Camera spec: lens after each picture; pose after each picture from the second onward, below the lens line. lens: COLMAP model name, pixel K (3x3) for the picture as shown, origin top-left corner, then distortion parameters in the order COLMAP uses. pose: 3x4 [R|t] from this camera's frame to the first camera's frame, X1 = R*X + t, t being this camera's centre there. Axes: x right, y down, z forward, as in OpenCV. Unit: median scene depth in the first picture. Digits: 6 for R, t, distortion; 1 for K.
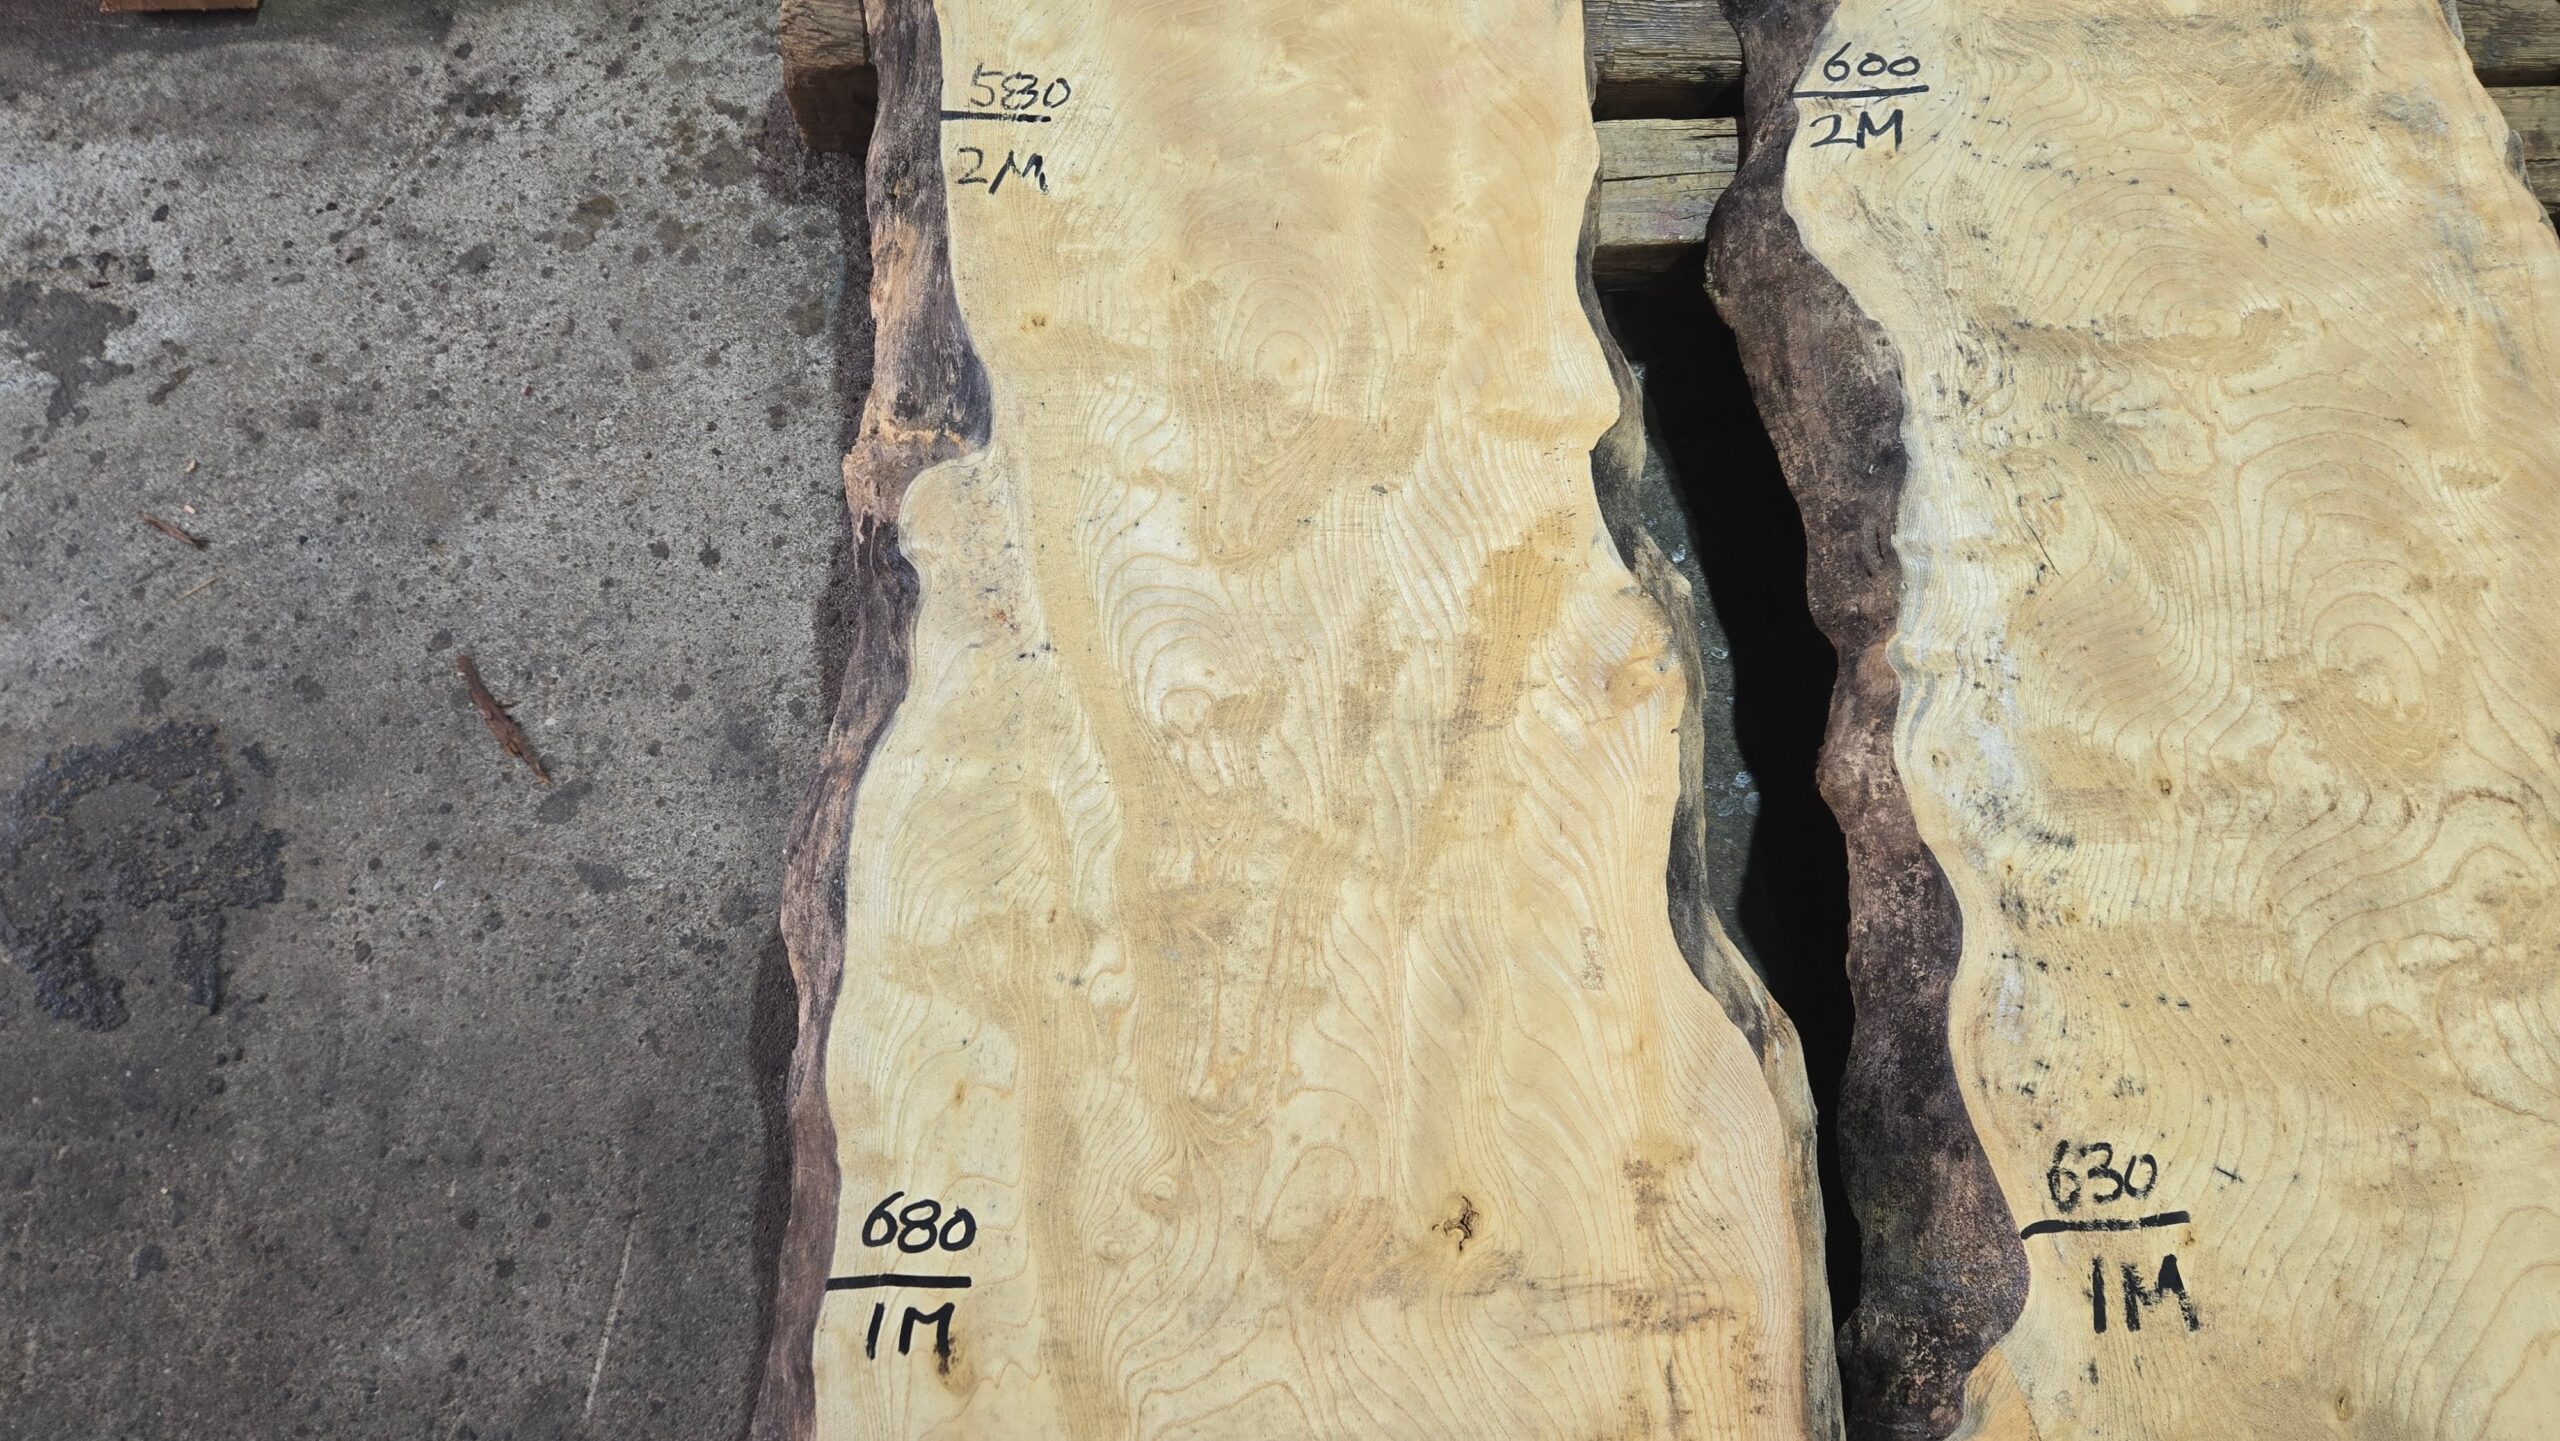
lens RADIAL K [[1702.6, 0, 1247.7], [0, 1702.6, 701.5], [0, 0, 1]] dist [0.078764, -0.063703]
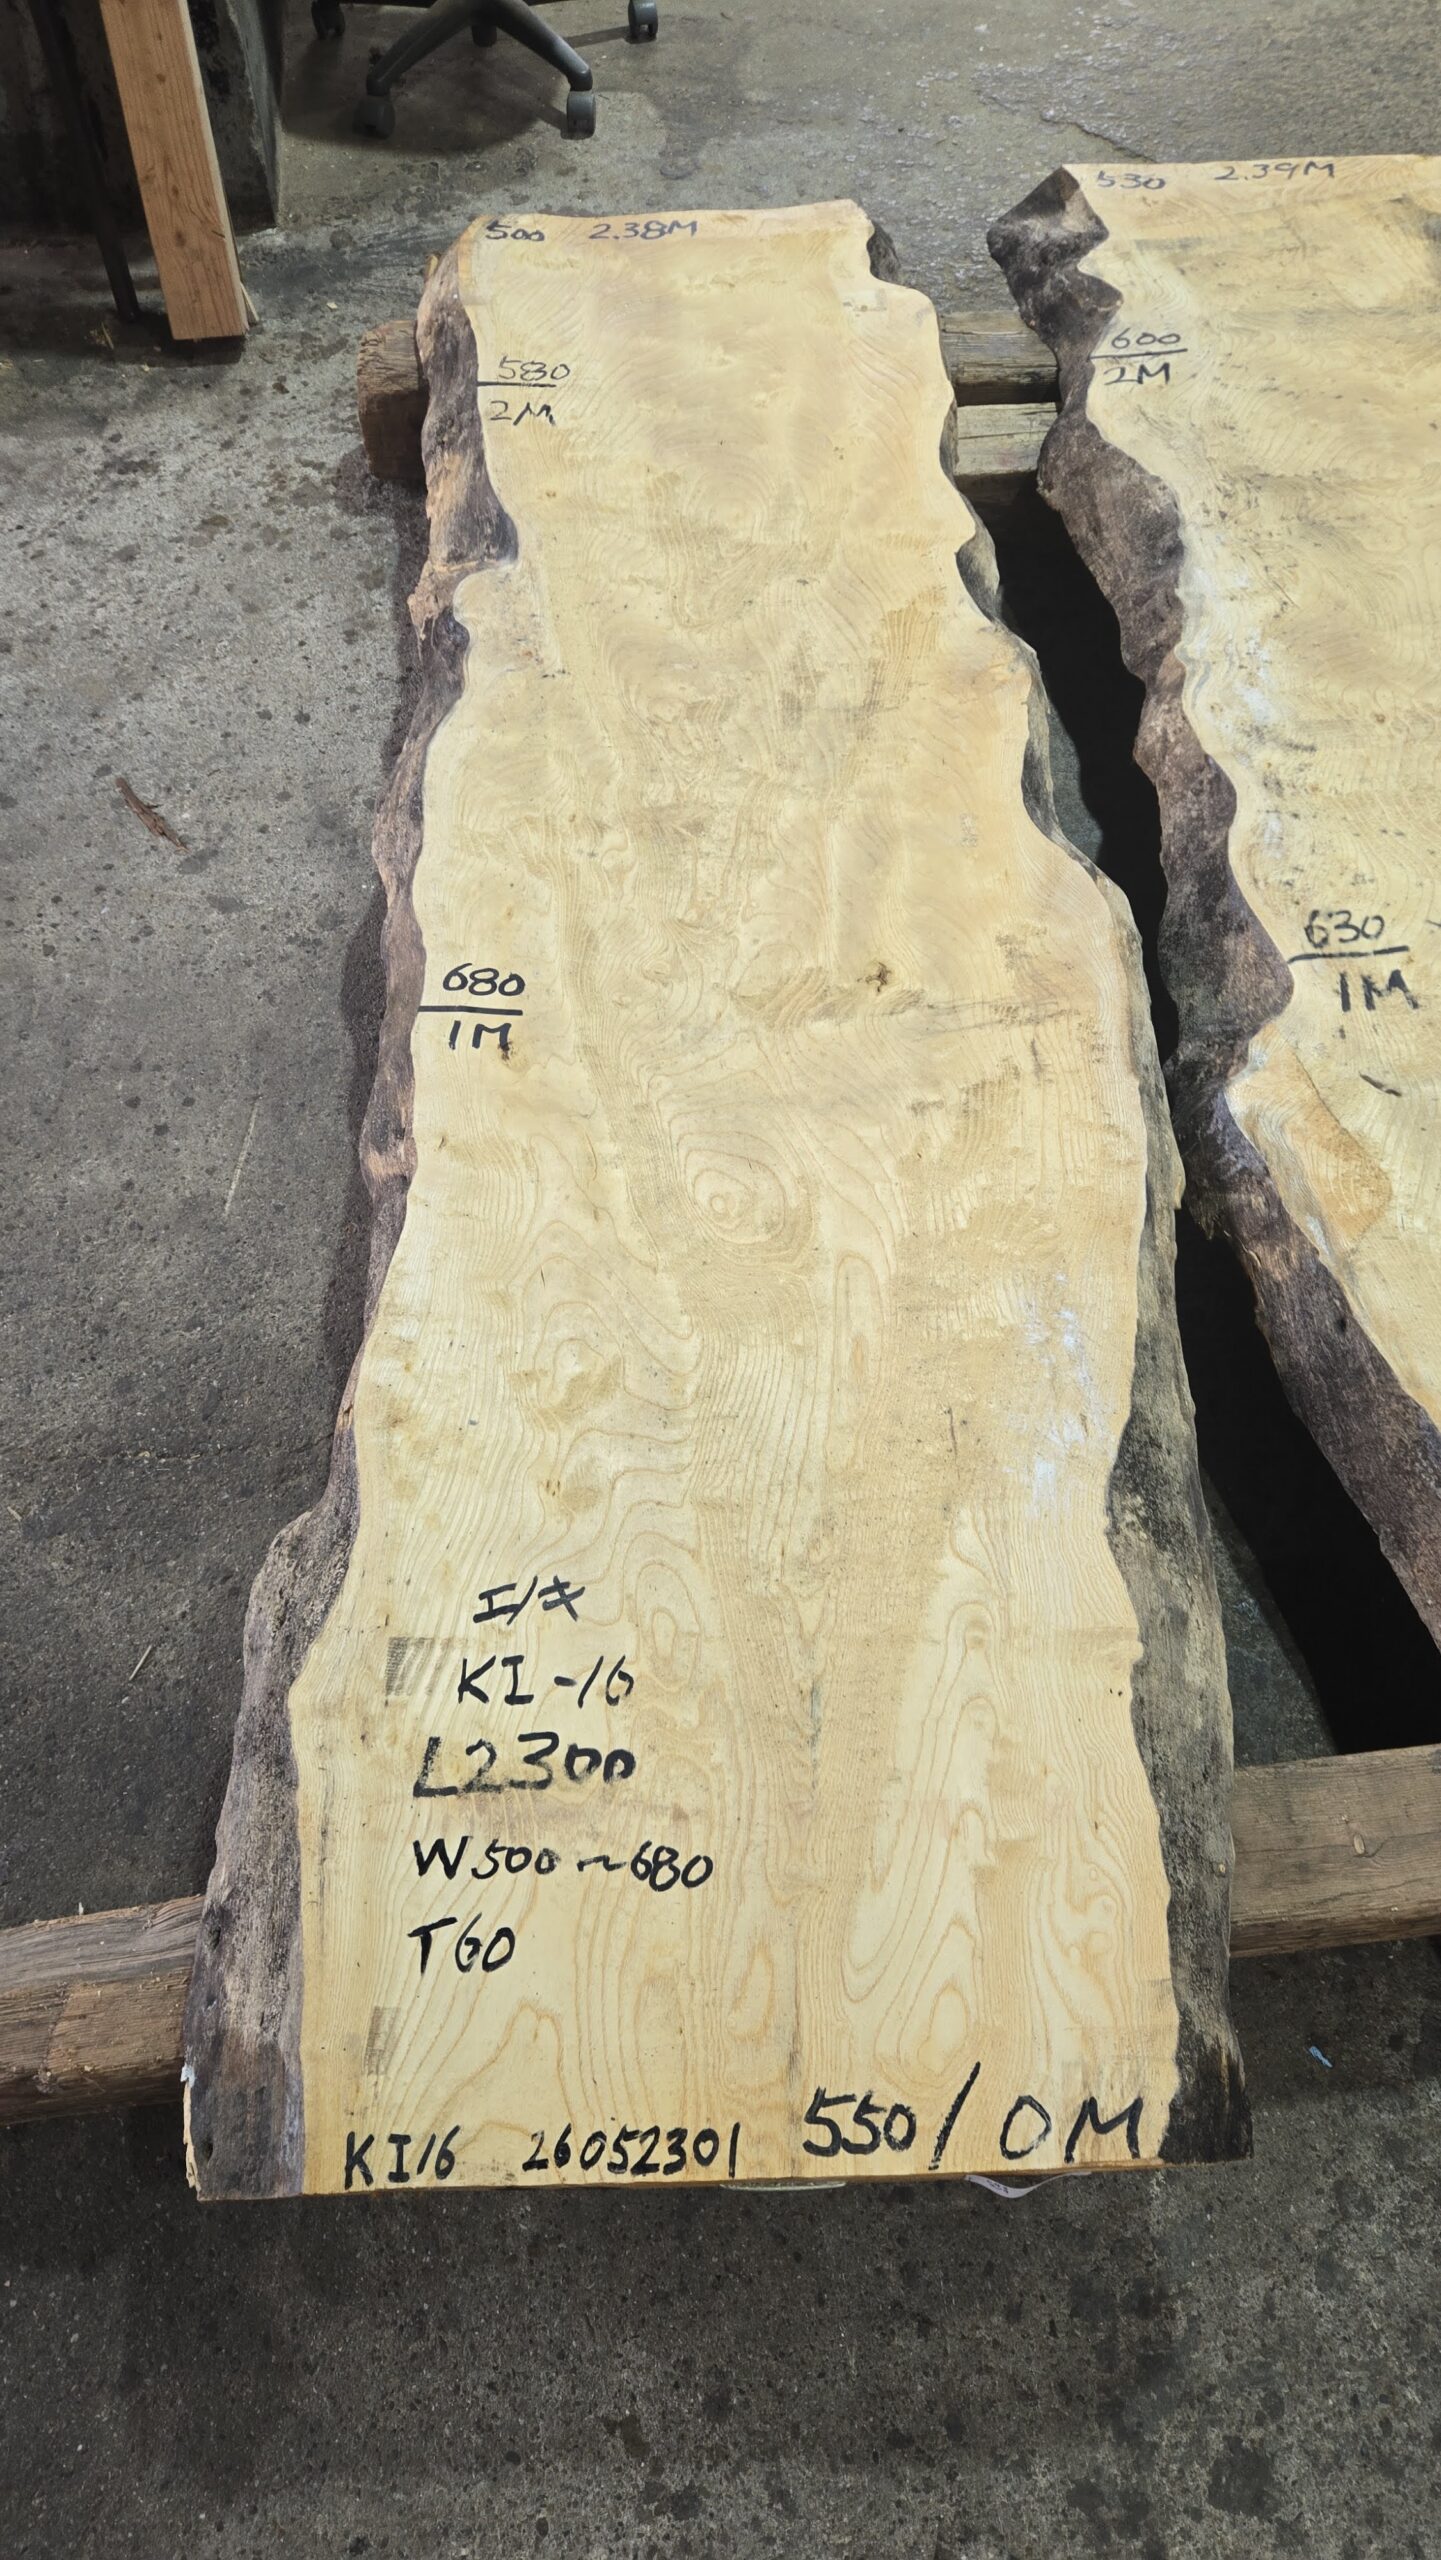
lens RADIAL K [[1702.6, 0, 695.2], [0, 1702.6, 1236.5], [0, 0, 1]] dist [0.078764, -0.063703]
pose [[0.999513, -0.030837, -0.004826, -0.019209], [0.029306, 0.980392, -0.194866, 0.687004], [0.010741, 0.194630, 0.980818, -0.264942]]
